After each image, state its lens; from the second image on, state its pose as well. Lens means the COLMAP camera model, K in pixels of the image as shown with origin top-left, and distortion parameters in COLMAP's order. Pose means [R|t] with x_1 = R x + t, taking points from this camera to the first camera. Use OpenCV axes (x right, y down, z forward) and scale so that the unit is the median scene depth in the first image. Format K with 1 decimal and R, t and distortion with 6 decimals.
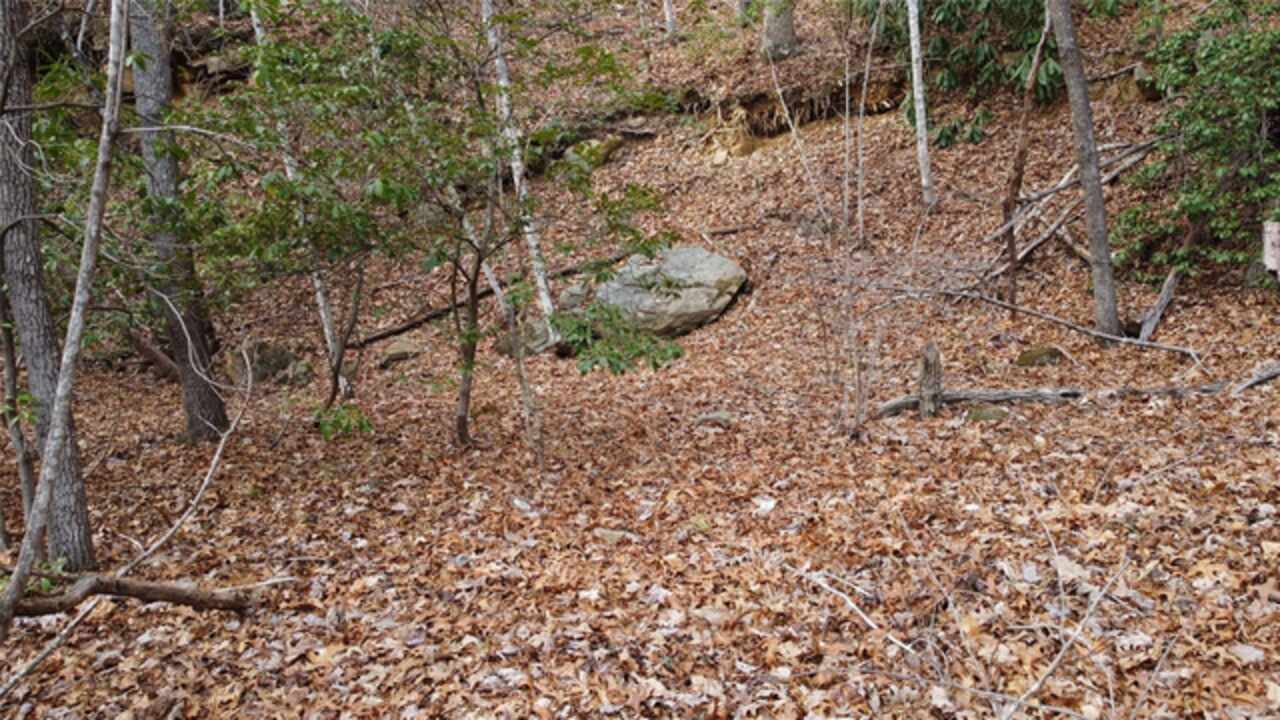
lens RADIAL K [[970.2, 0, 639.6], [0, 970.2, 339.3], [0, 0, 1]] dist [-0.001864, 0.000567]
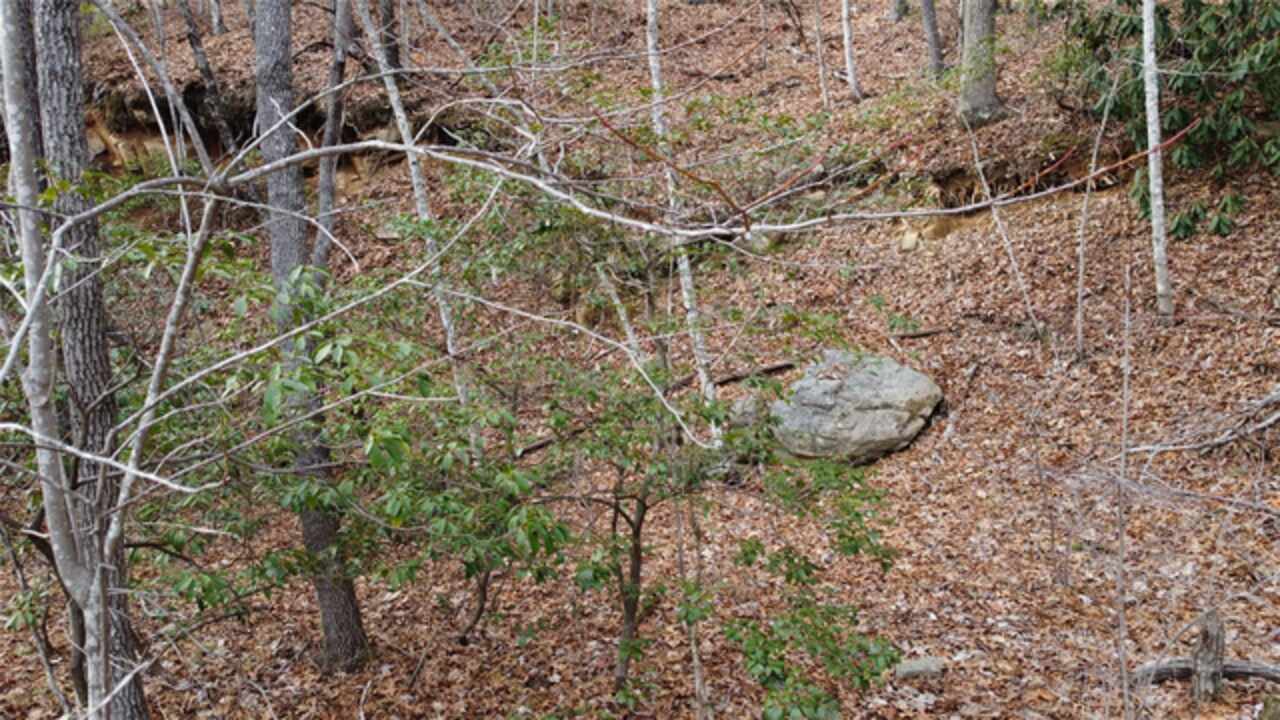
lens RADIAL K [[970.2, 0, 639.6], [0, 970.2, 339.3], [0, 0, 1]] dist [-0.001864, 0.000567]
pose [[0.986117, 0.017252, -0.165156, -0.015040], [-0.016421, 0.999845, 0.006395, -0.108186], [0.165241, -0.003594, 0.986247, 0.078695]]
